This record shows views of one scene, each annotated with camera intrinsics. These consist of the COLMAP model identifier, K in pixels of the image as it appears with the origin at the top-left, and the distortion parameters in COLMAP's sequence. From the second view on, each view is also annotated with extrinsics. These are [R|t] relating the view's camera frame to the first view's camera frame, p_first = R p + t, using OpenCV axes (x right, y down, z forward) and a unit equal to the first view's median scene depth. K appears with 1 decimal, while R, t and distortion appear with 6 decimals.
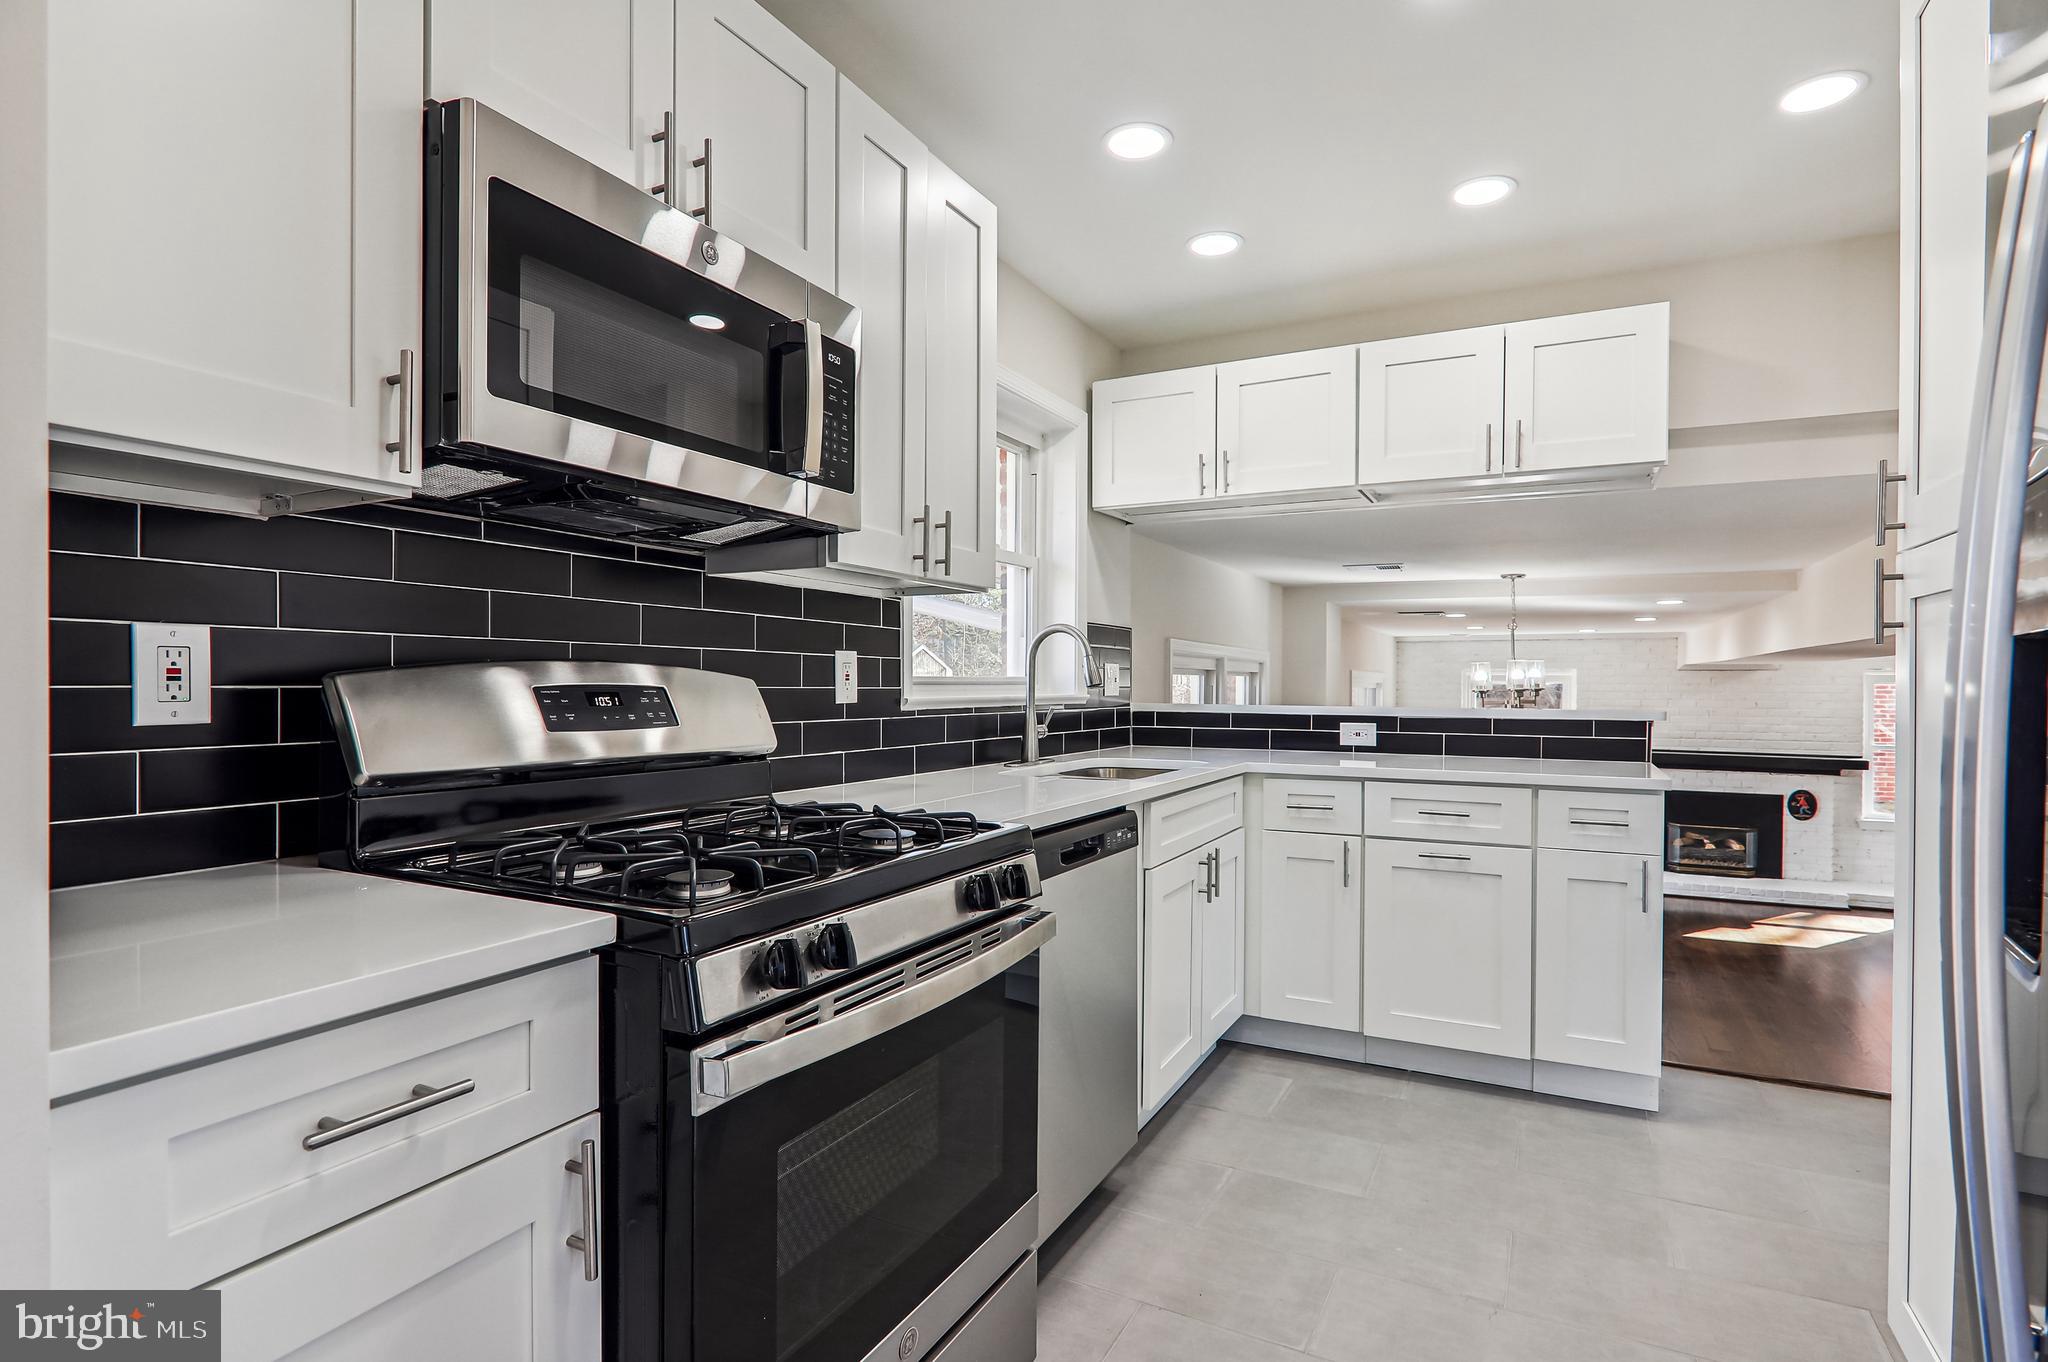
lens RADIAL K [[1026.0, 0, 1033.6], [0, 1026.0, 684.3], [0, 0, 1]] dist [-0.012564, -0.001454]
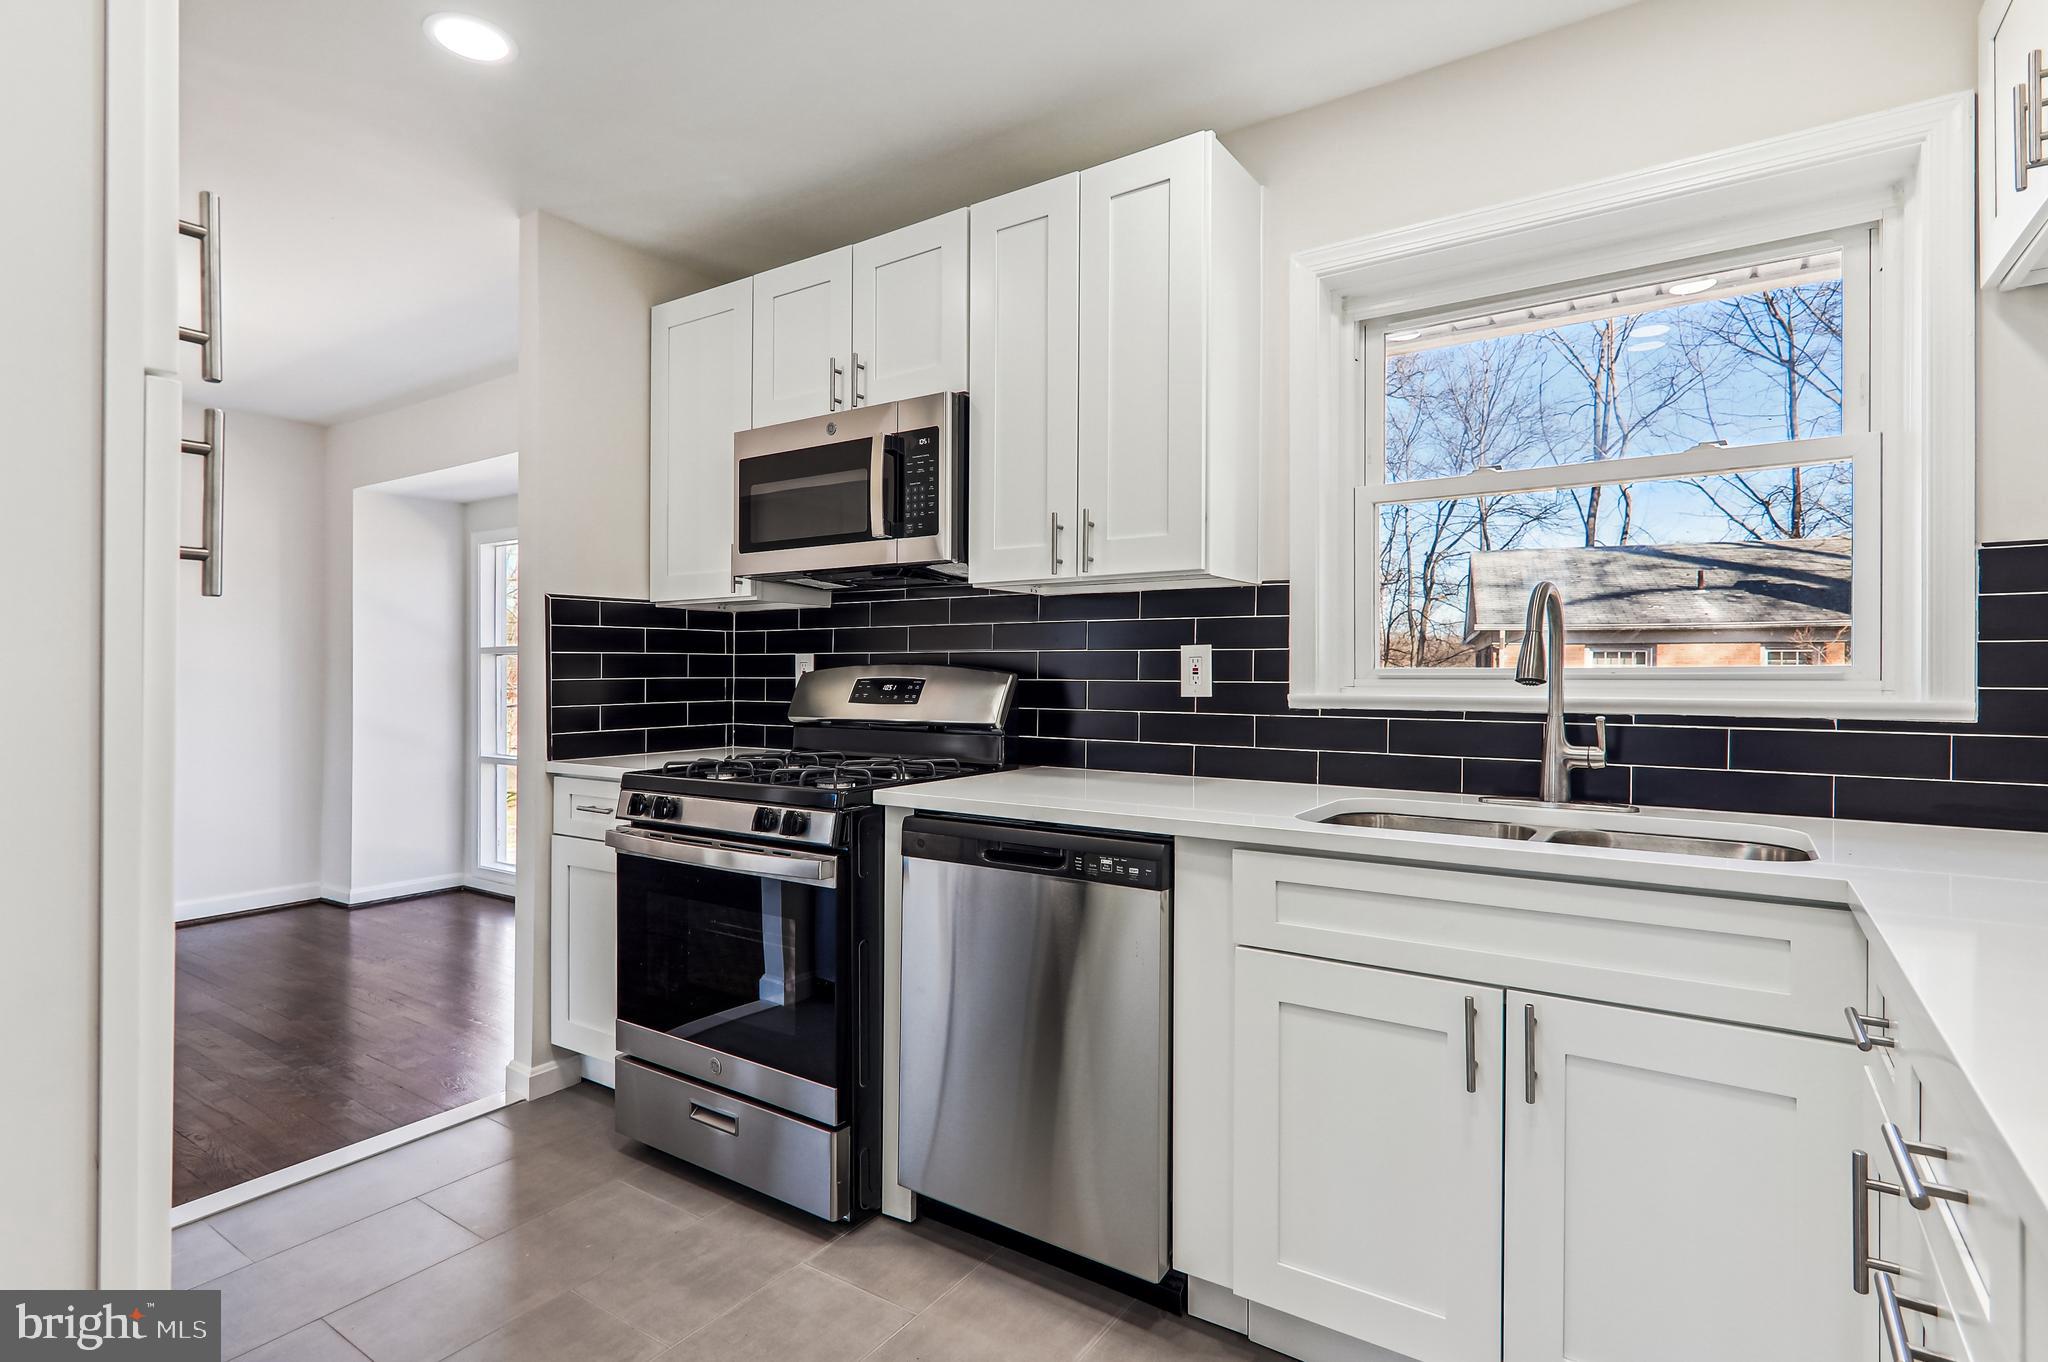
lens RADIAL K [[1026.0, 0, 1027.0], [0, 1026.0, 676.5], [0, 0, 1]] dist [-0.012564, -0.001454]
pose [[-0.122144, -0.006405, -0.992492, 0.826843], [-0.003882, 0.999975, -0.005975, 0.005221], [0.992505, 0.003123, -0.122166, 0.951790]]
